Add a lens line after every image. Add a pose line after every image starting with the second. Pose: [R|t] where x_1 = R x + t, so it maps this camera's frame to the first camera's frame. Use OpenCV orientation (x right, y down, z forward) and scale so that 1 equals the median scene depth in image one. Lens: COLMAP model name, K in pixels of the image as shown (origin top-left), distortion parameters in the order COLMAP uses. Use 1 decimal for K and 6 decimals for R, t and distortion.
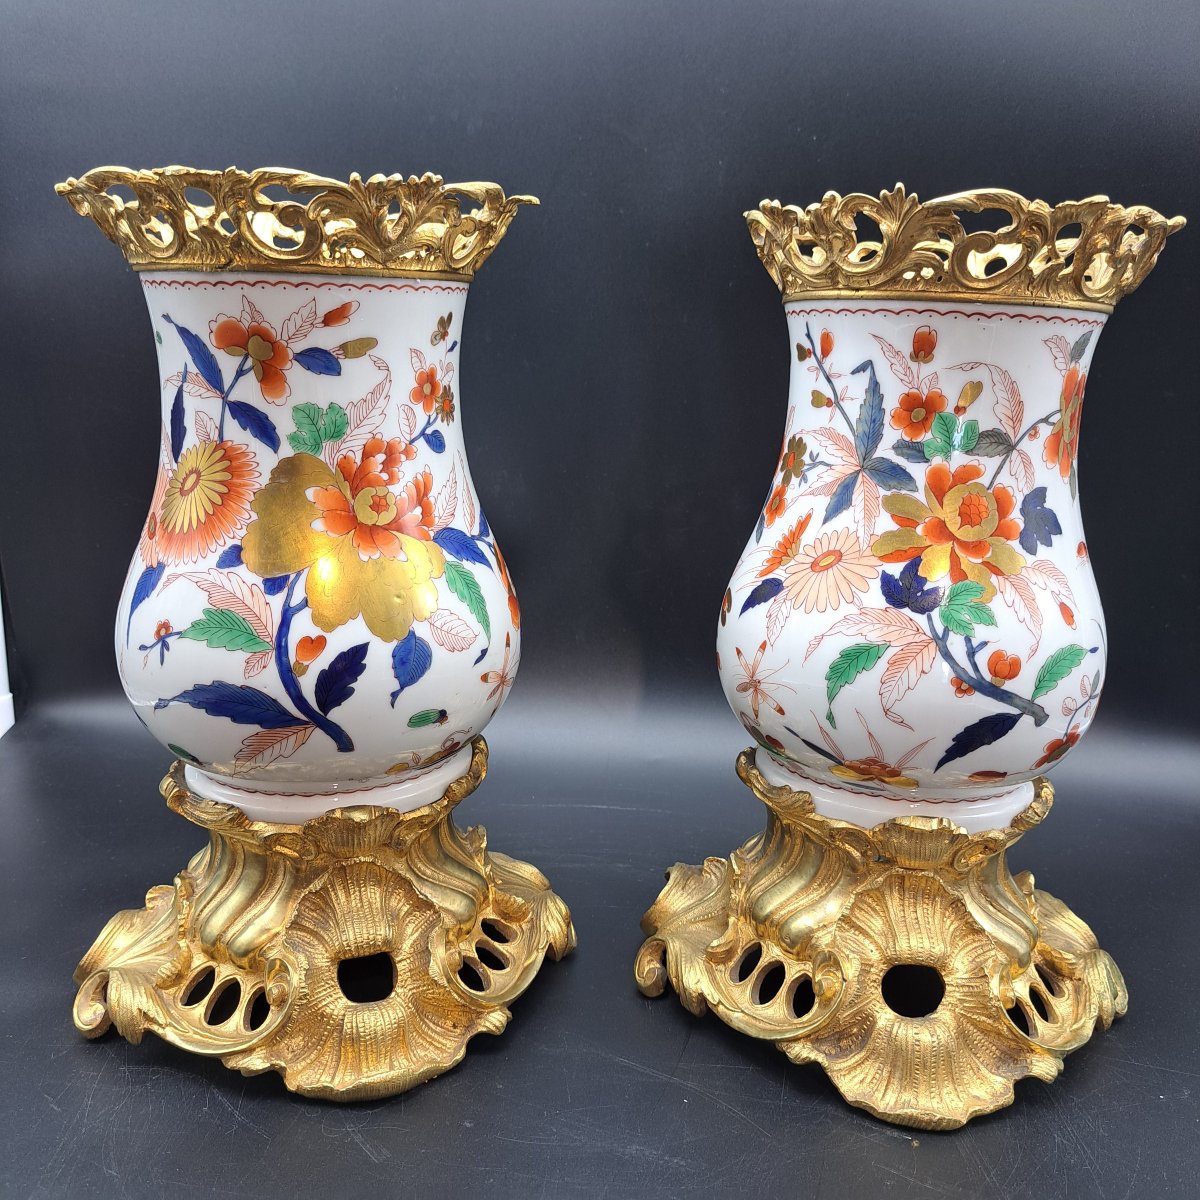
lens RADIAL K [[1170.6, 0, 622.2], [0, 1170.6, 616.6], [0, 0, 1]] dist [0.069835, -0.151090]
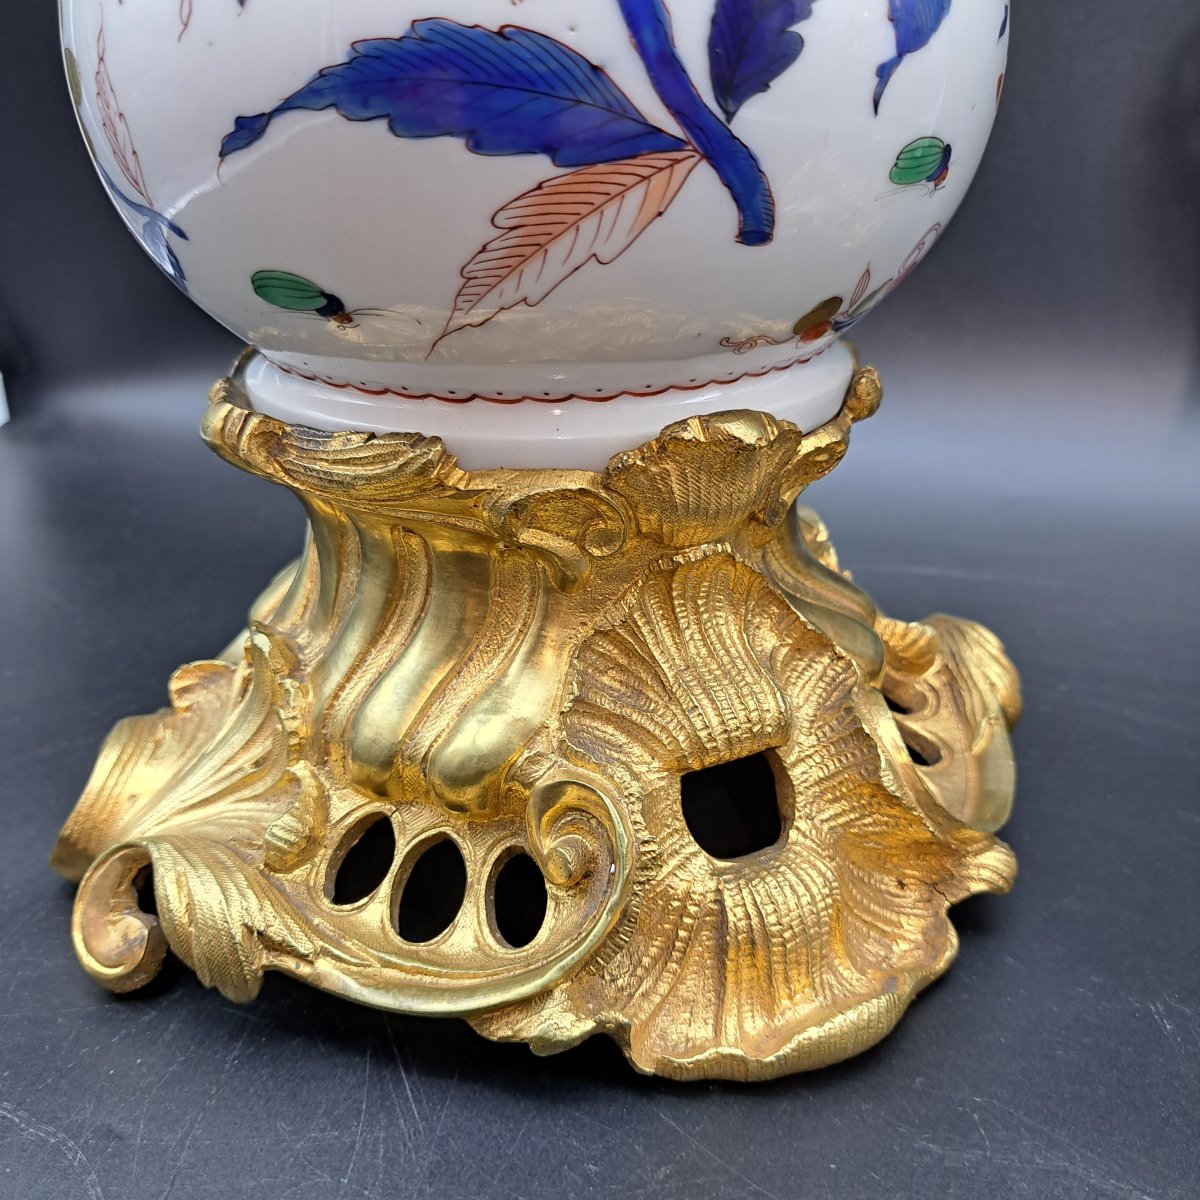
lens RADIAL K [[1215.9, 0, 600.0], [0, 1215.9, 600.0], [0, 0, 1]] dist [0.055610, -0.223126]
pose [[0.992923, -0.081466, 0.086418, -0.321582], [0.066648, 0.984486, 0.162311, 0.158198], [-0.098300, -0.155403, 0.982948, 0.590444]]
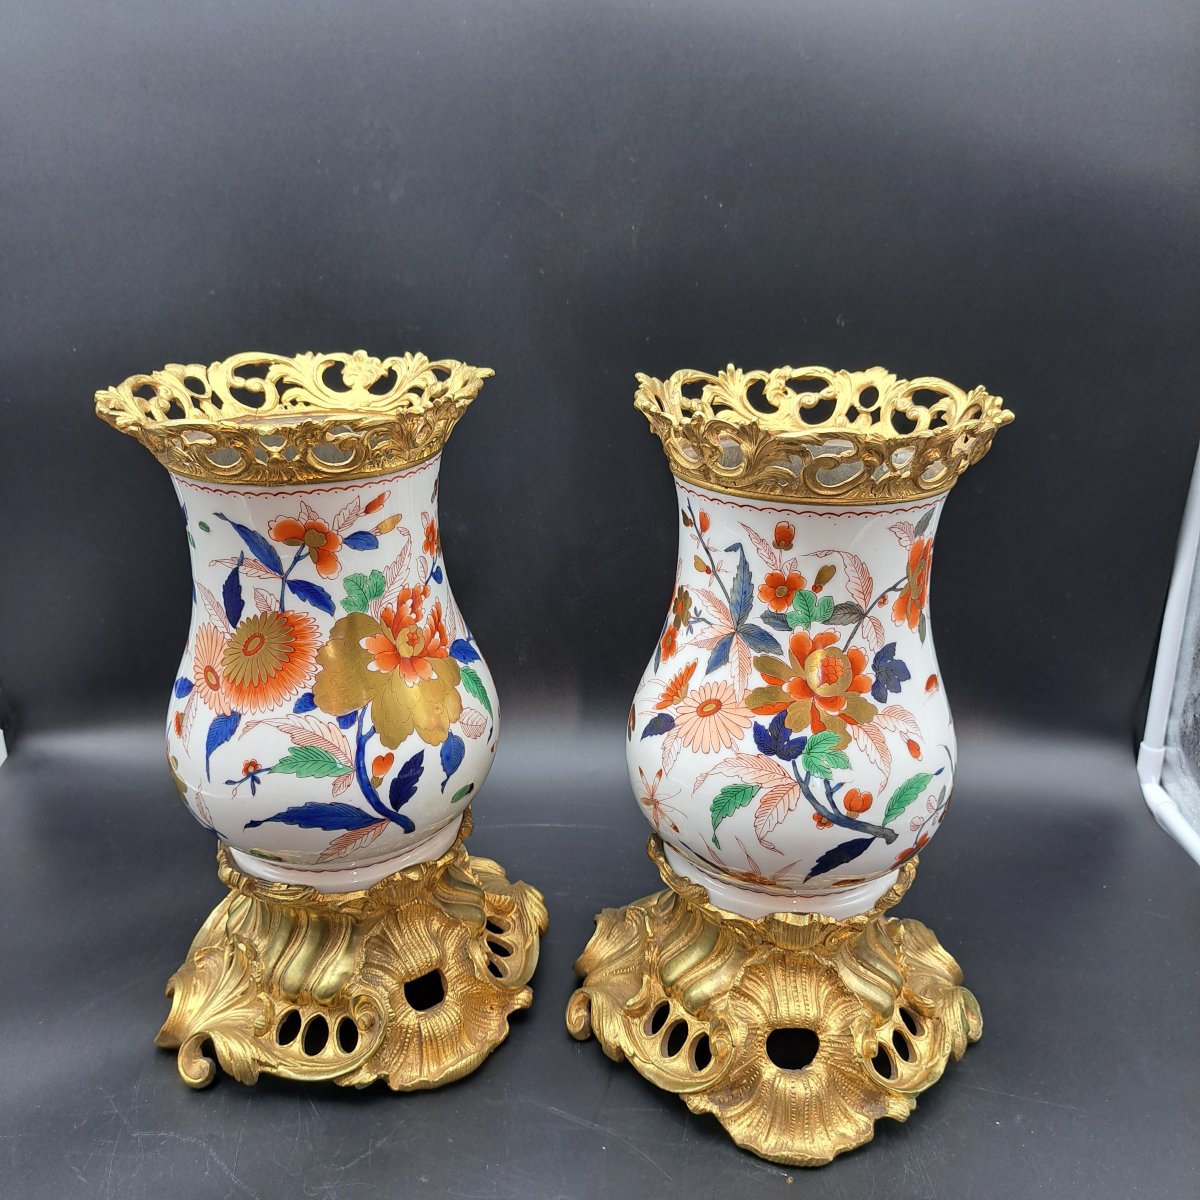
lens RADIAL K [[1172.6, 0, 622.4], [0, 1172.6, 606.6], [0, 0, 1]] dist [0.074227, -0.168354]
pose [[0.951854, -0.139575, 0.272933, -0.323523], [0.104254, 0.984654, 0.139954, -0.275438], [-0.288279, -0.104761, 0.951799, -0.249416]]
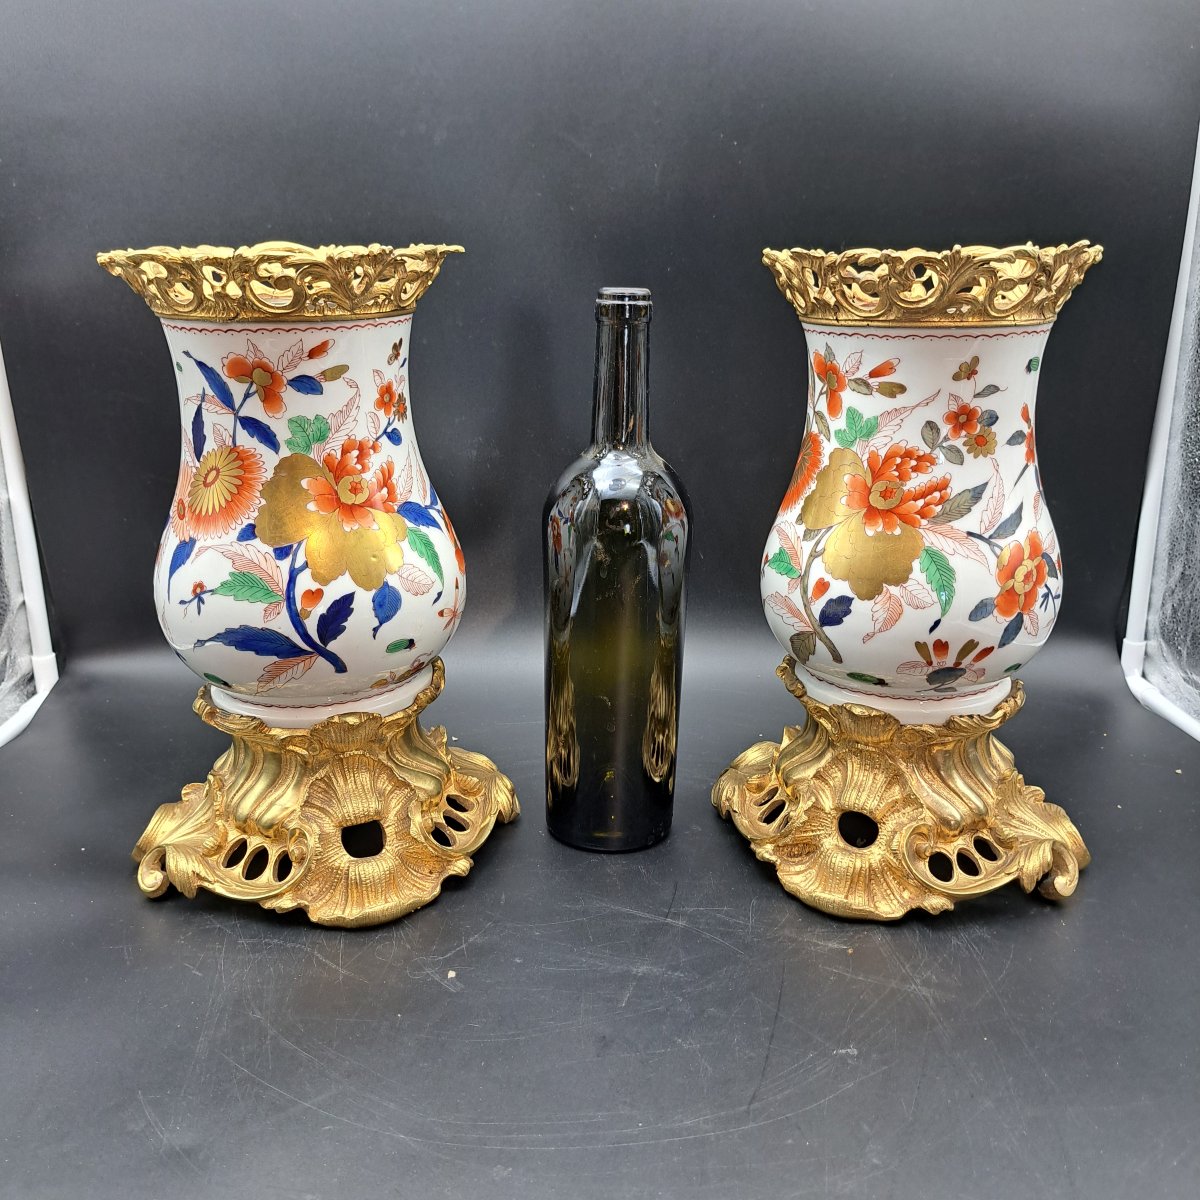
lens RADIAL K [[1172.6, 0, 622.4], [0, 1172.6, 606.6], [0, 0, 1]] dist [0.074227, -0.168354]
pose [[0.997612, -0.043551, 0.053613, 0.017690], [0.039842, 0.996861, 0.068411, -0.039822], [-0.056424, -0.066112, 0.996216, -0.353801]]
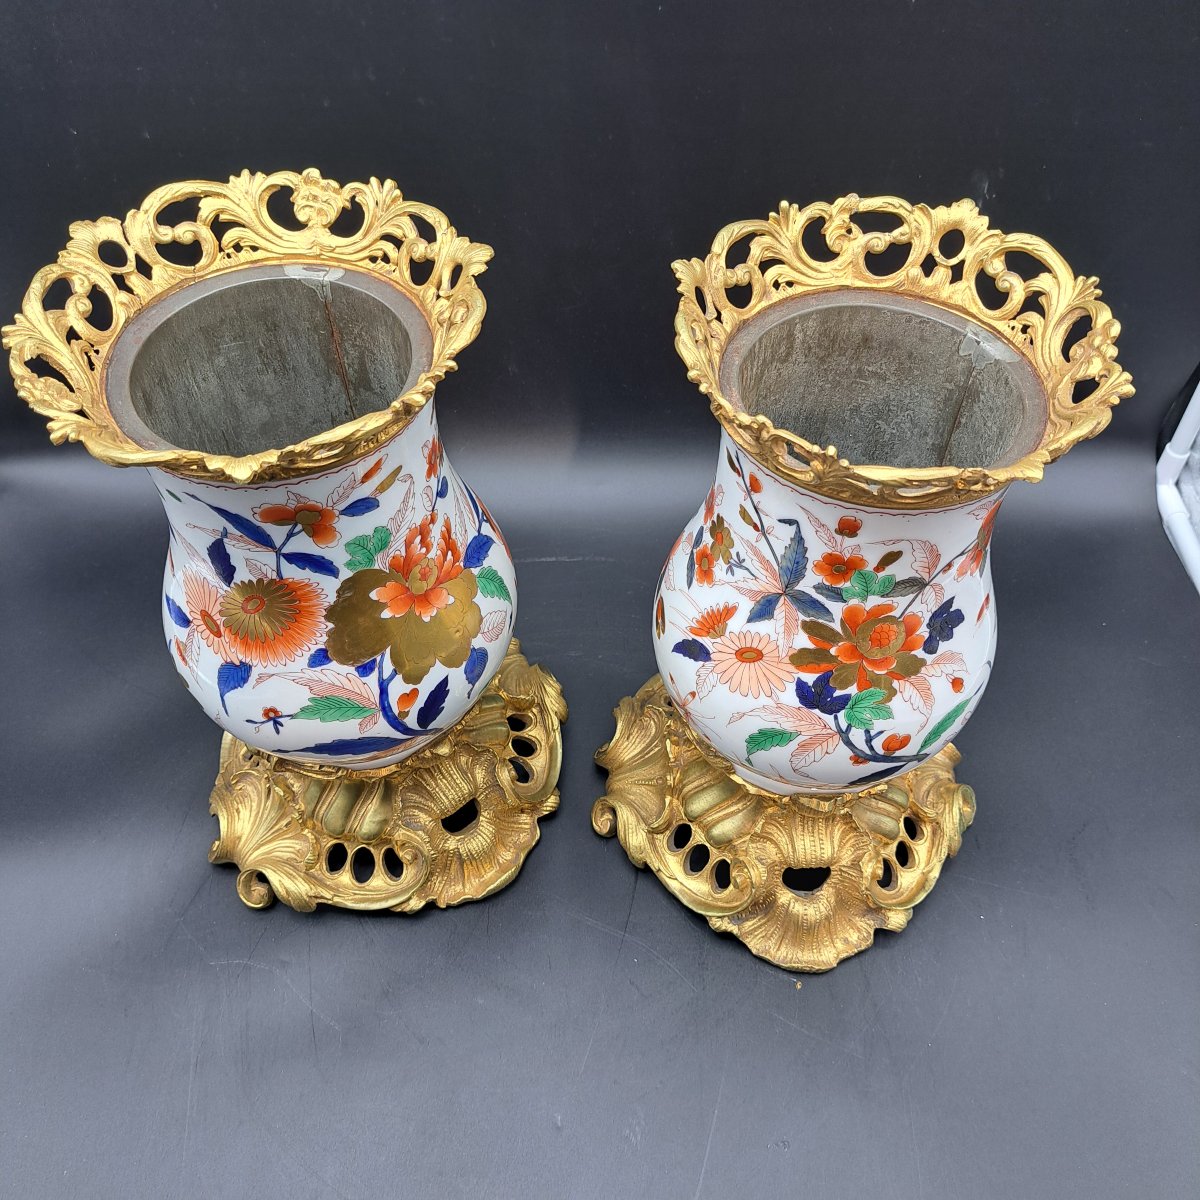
lens RADIAL K [[1172.6, 0, 622.4], [0, 1172.6, 606.6], [0, 0, 1]] dist [0.074227, -0.168354]
pose [[0.939257, -0.282501, 0.194910, -0.252158], [0.106930, 0.780493, 0.615951, -0.735135], [-0.326133, -0.557695, 0.763292, 0.046331]]
